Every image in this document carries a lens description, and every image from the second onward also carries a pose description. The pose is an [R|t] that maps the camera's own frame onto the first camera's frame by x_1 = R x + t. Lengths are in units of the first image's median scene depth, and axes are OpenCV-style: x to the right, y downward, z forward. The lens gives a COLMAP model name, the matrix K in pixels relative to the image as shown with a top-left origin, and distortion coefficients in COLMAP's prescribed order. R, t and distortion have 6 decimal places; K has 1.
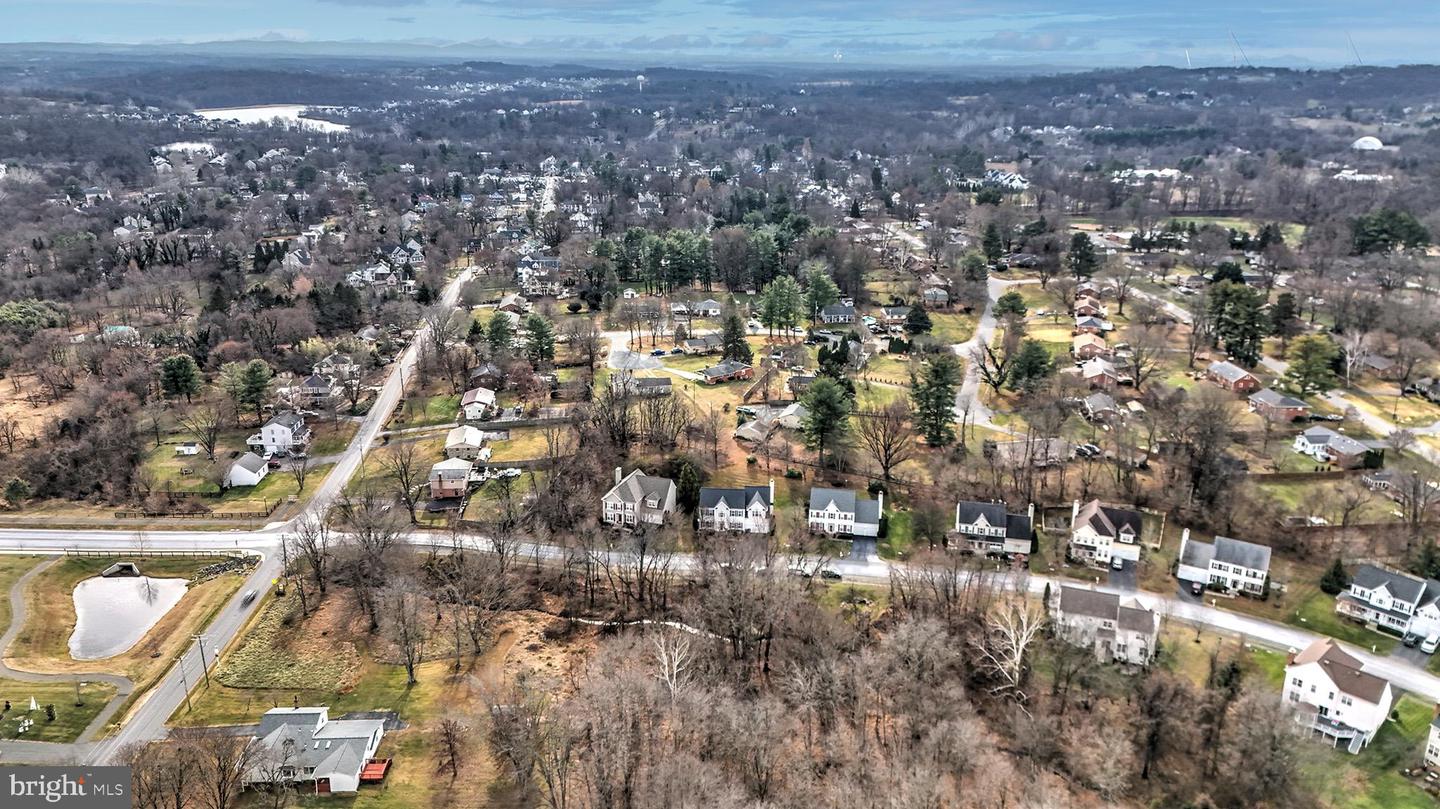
lens RADIAL K [[1086.3, 0, 721.8], [0, 1086.3, 385.4], [0, 0, 1]] dist [0.079412, -0.085141]
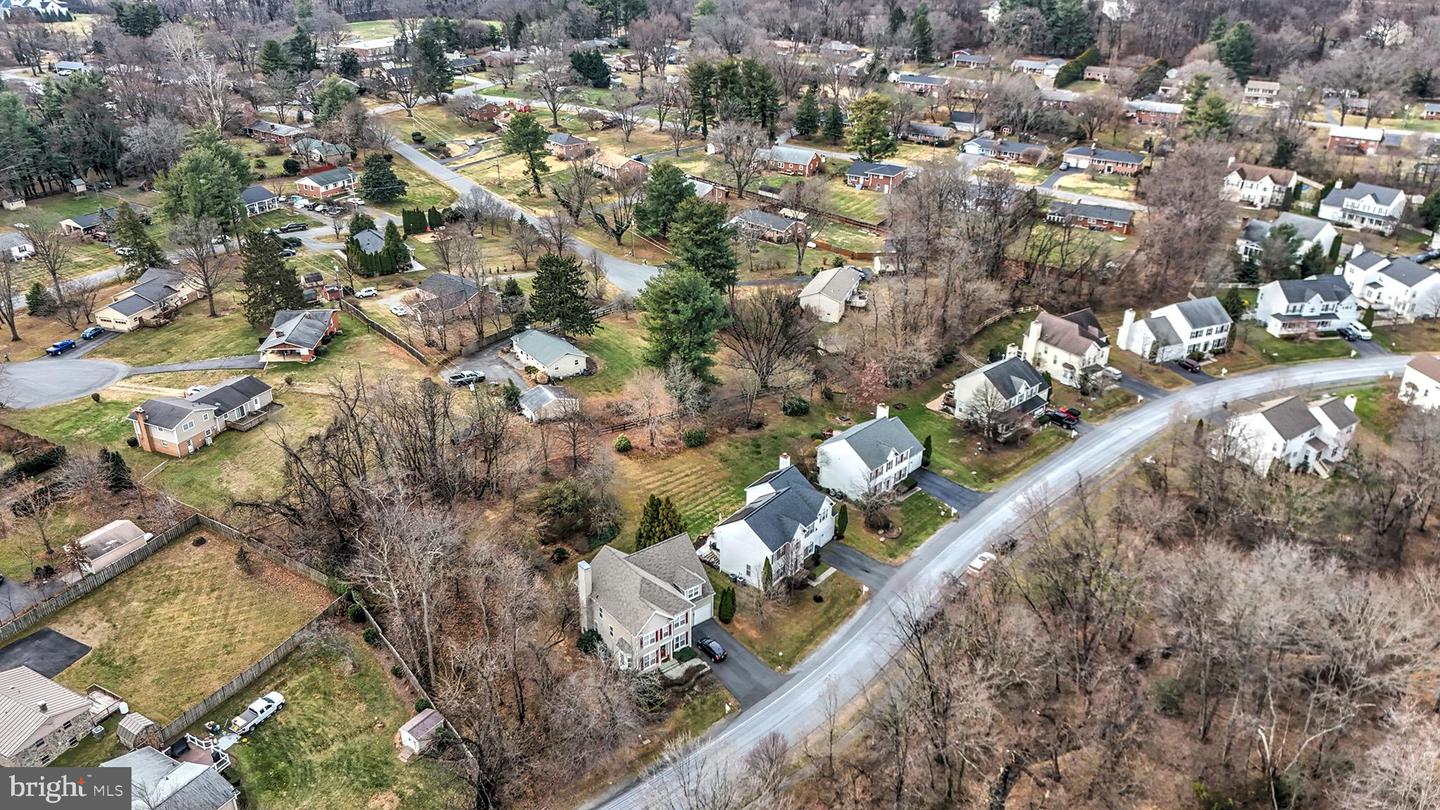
lens RADIAL K [[1061.6, 0, 720.0], [0, 1061.6, 405.0], [0, 0, 1]] dist [0.084271, -0.118673]
pose [[0.559952, -0.363201, 0.744673, -0.258391], [0.234682, 0.931513, 0.277862, -0.069853], [-0.794593, 0.019172, 0.606840, 0.457212]]
